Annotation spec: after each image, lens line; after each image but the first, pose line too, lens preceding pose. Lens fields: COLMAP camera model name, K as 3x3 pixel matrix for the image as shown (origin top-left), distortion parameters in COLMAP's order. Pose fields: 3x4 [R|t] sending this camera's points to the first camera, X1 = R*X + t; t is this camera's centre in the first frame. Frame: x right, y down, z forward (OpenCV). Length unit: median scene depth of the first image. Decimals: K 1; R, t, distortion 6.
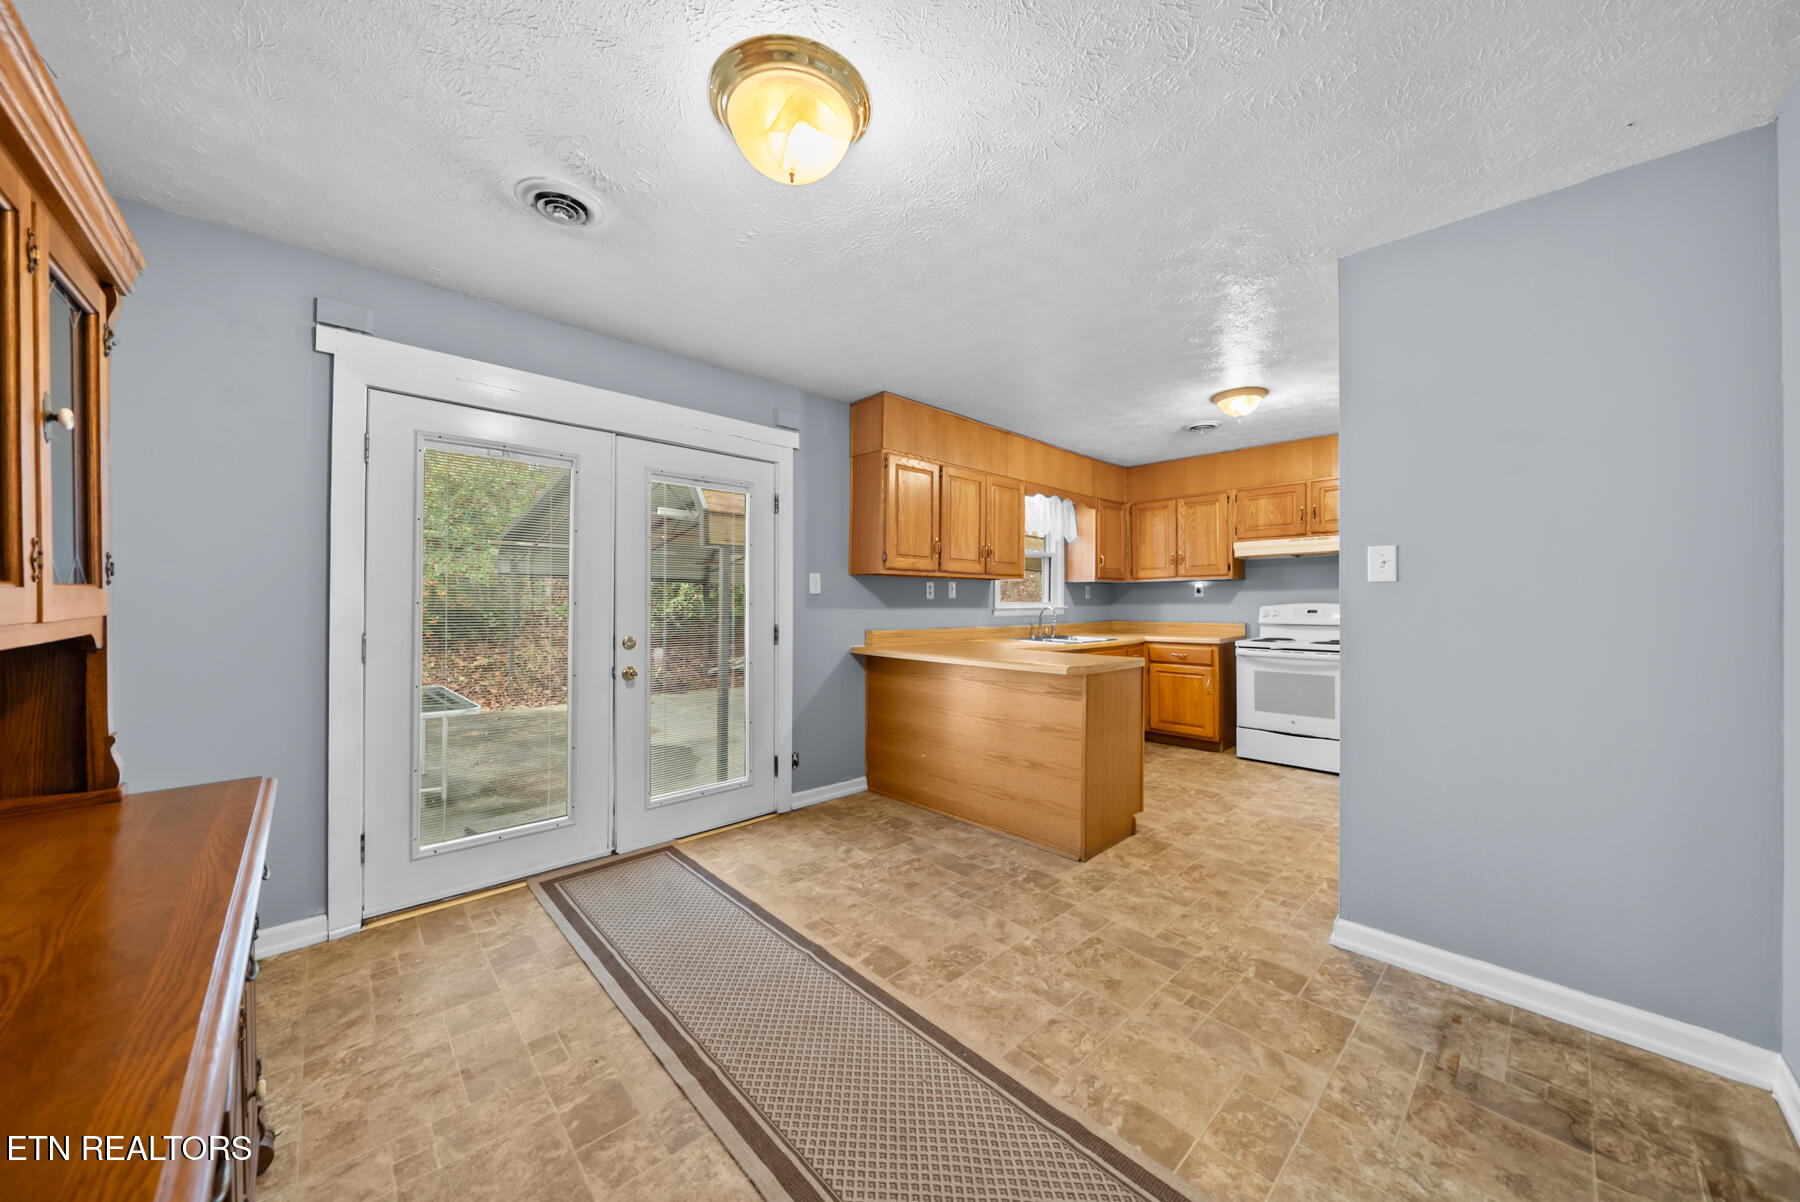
lens RADIAL K [[615.3, 0, 893.3], [0, 615.3, 603.4], [0, 0, 1]] dist [-0.002368, -0.000160]
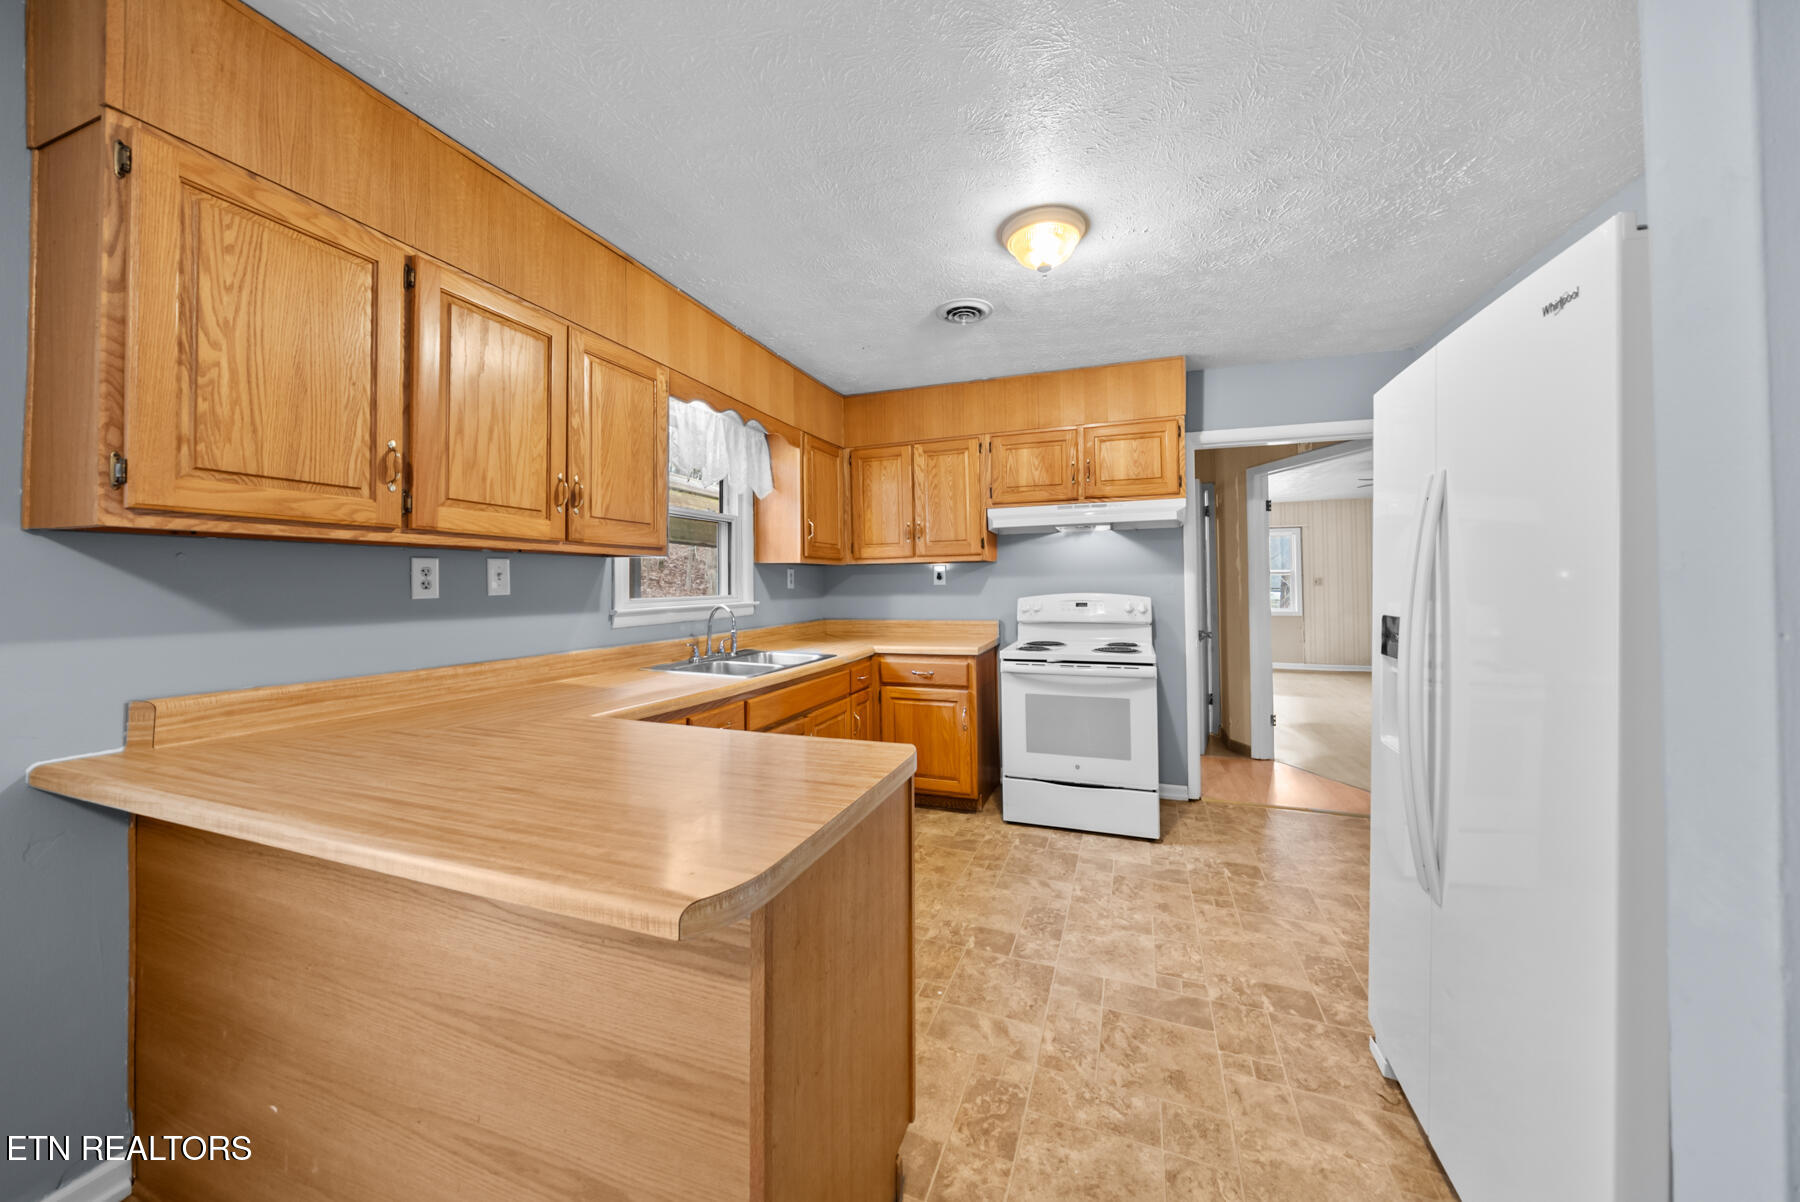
lens RADIAL K [[625.1, 0, 896.1], [0, 625.1, 572.9], [0, 0, 1]] dist [-0.005462, -0.000174]
pose [[0.894349, -0.000439, 0.447369, 0.151851], [0.010866, 0.999726, -0.020742, -0.012453], [-0.447237, 0.023411, 0.894109, 0.452316]]
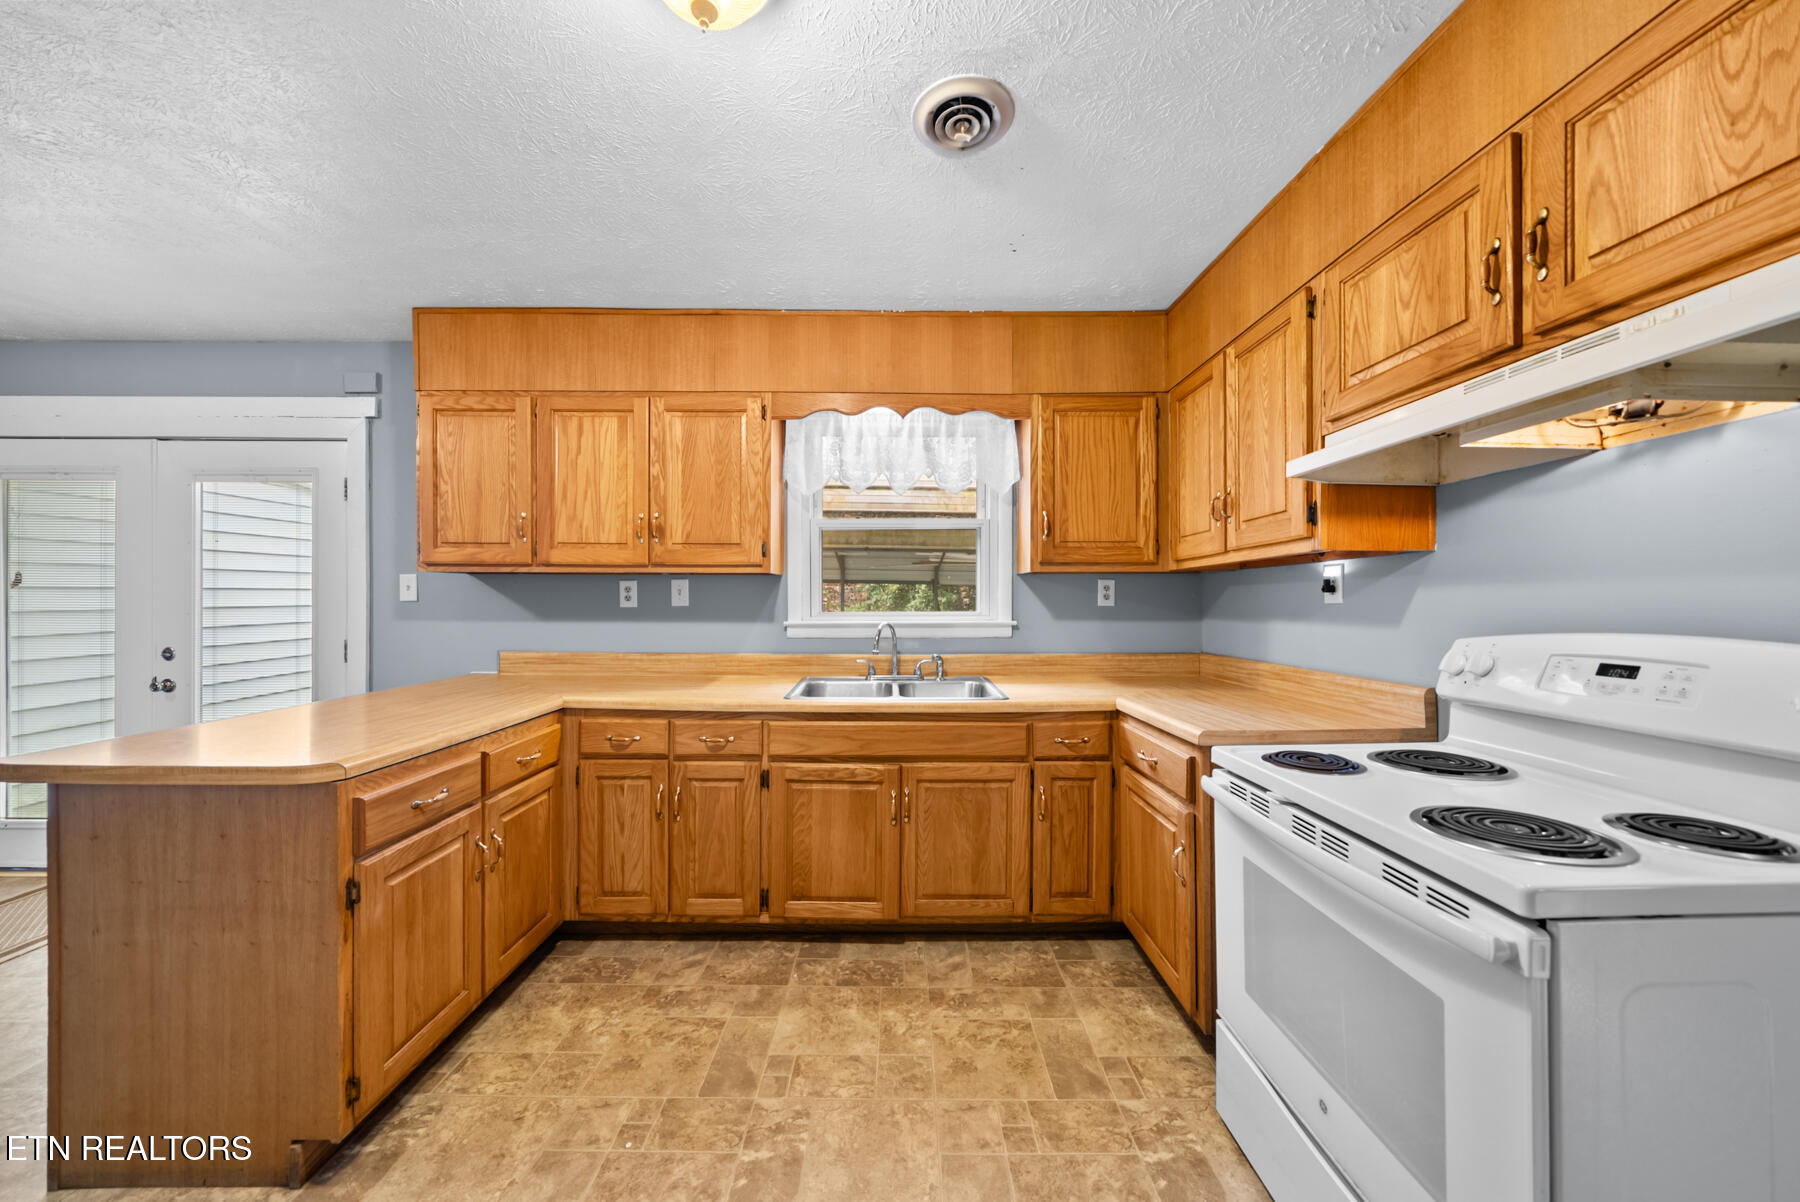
lens RADIAL K [[621.2, 0, 900.0], [0, 621.2, 601.0], [0, 0, 1]] dist [-0.002291, -0.000129]
pose [[0.734641, -0.000494, -0.678456, 0.687249], [-0.003986, 0.999979, -0.005044, -0.011359], [0.678445, 0.006410, 0.734624, 0.686466]]
